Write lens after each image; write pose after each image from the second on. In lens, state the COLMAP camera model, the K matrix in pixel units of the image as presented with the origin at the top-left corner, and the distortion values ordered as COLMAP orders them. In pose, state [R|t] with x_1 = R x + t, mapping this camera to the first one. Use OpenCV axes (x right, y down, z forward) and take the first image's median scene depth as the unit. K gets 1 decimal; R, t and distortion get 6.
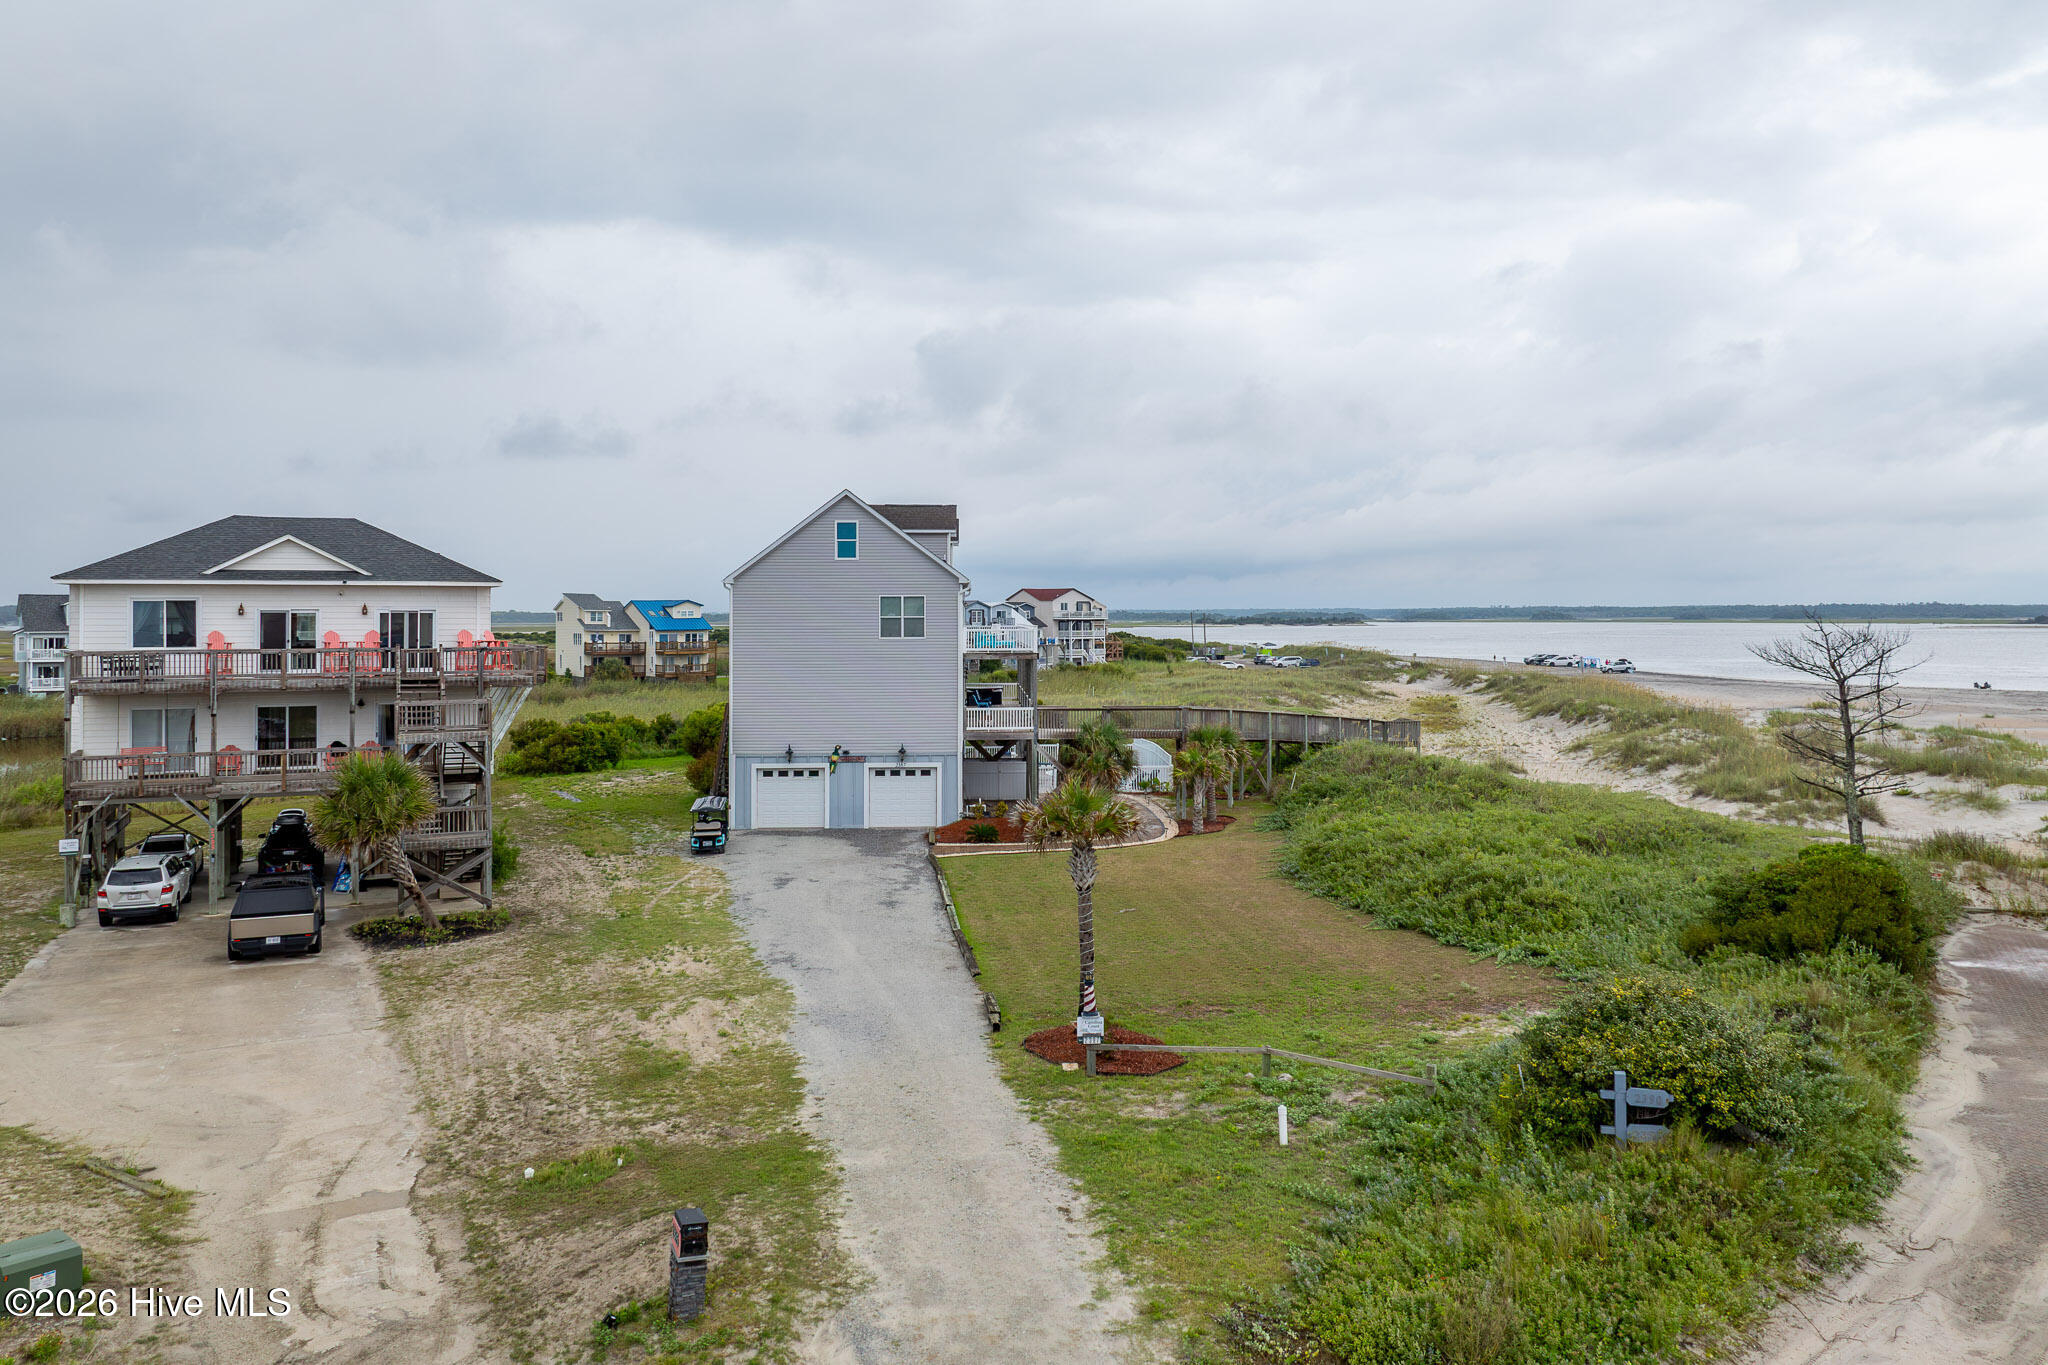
lens RADIAL K [[1455.7, 0, 1038.9], [0, 1455.7, 564.6], [0, 0, 1]] dist [-0.036790, 0.003279]
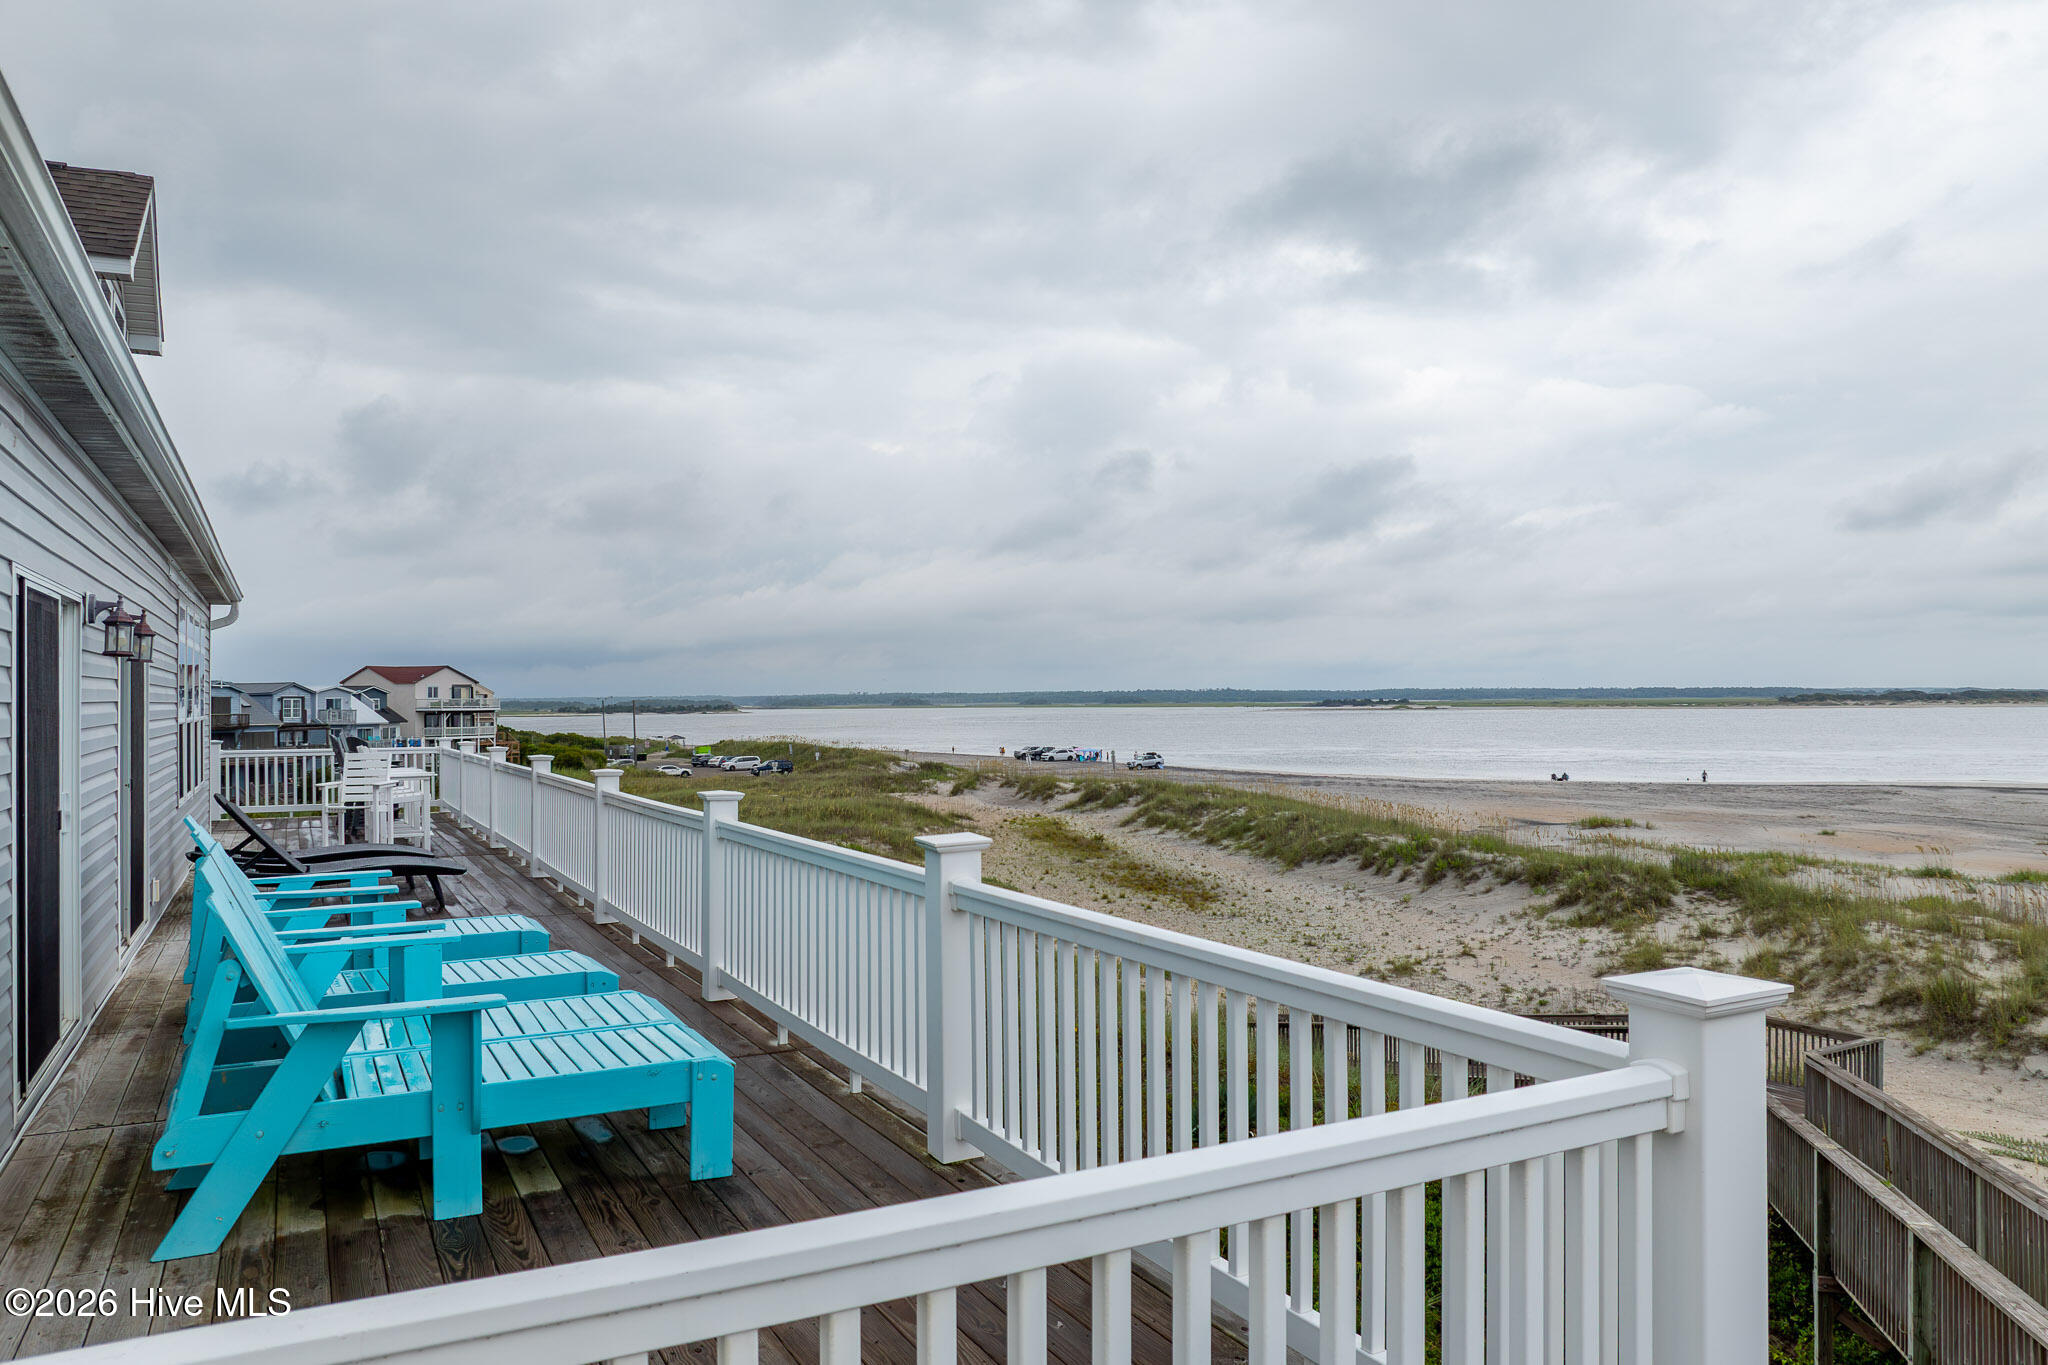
lens RADIAL K [[1455.7, 0, 1014.7], [0, 1455.7, 688.5], [0, 0, 1]] dist [-0.036790, 0.003279]
pose [[0.913318, -0.003297, 0.407234, -0.037013], [-0.006891, 0.999699, 0.023547, 0.033581], [-0.407189, -0.024312, 0.913020, 0.975324]]
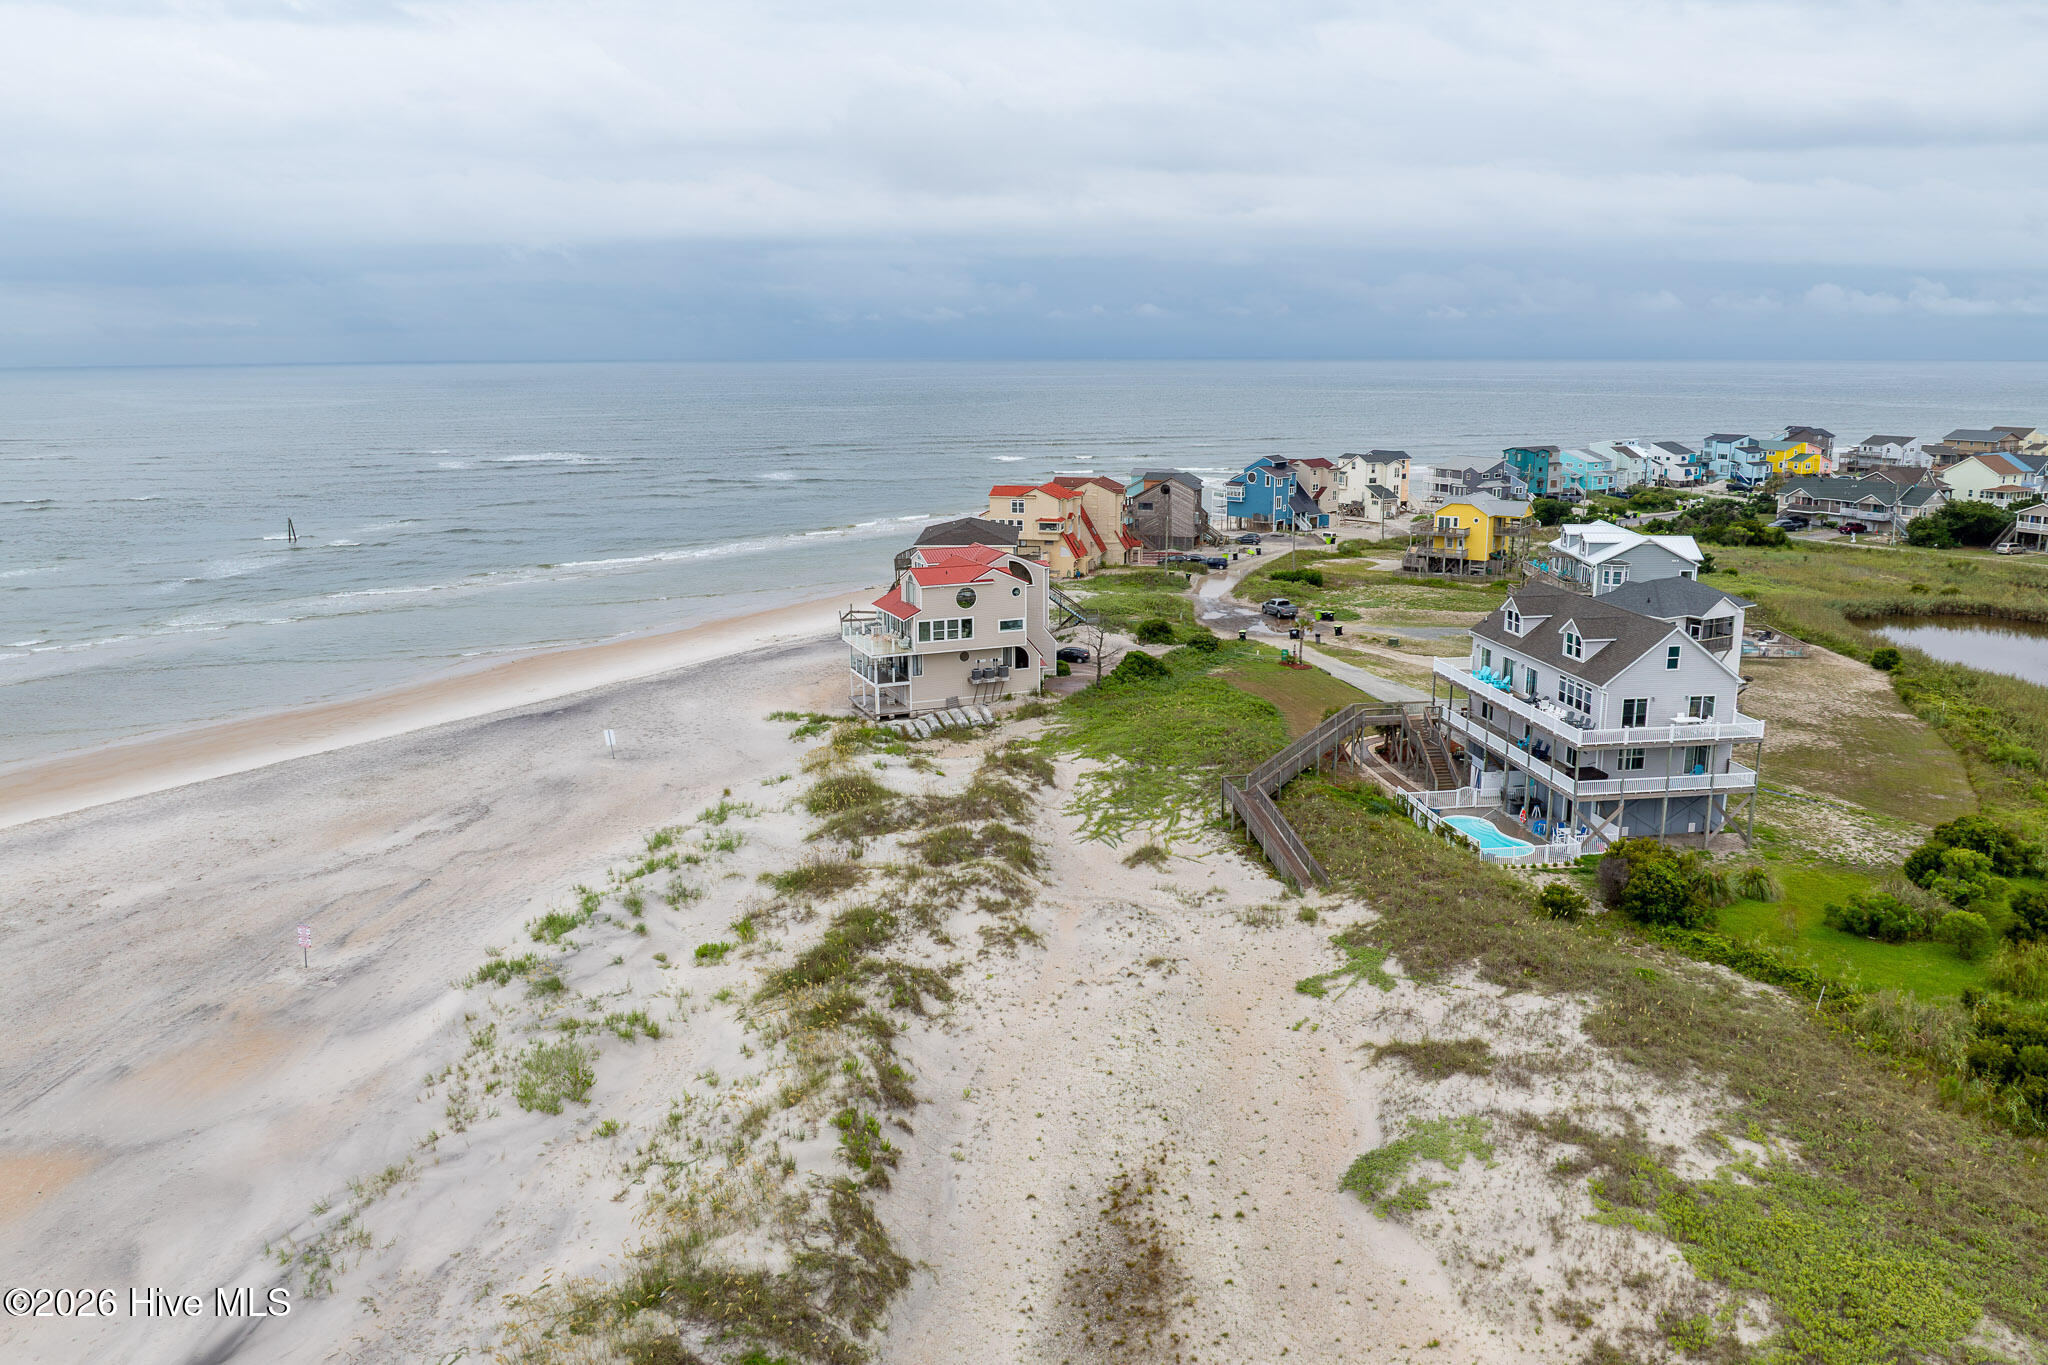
lens RADIAL K [[1455.7, 0, 1030.8], [0, 1455.7, 664.9], [0, 0, 1]] dist [-0.036790, 0.003279]
pose [[-0.995227, 0.025346, -0.094240, 0.681450], [0.008164, 0.983923, 0.178408, -0.279403], [0.097246, 0.176787, -0.979433, 2.761537]]
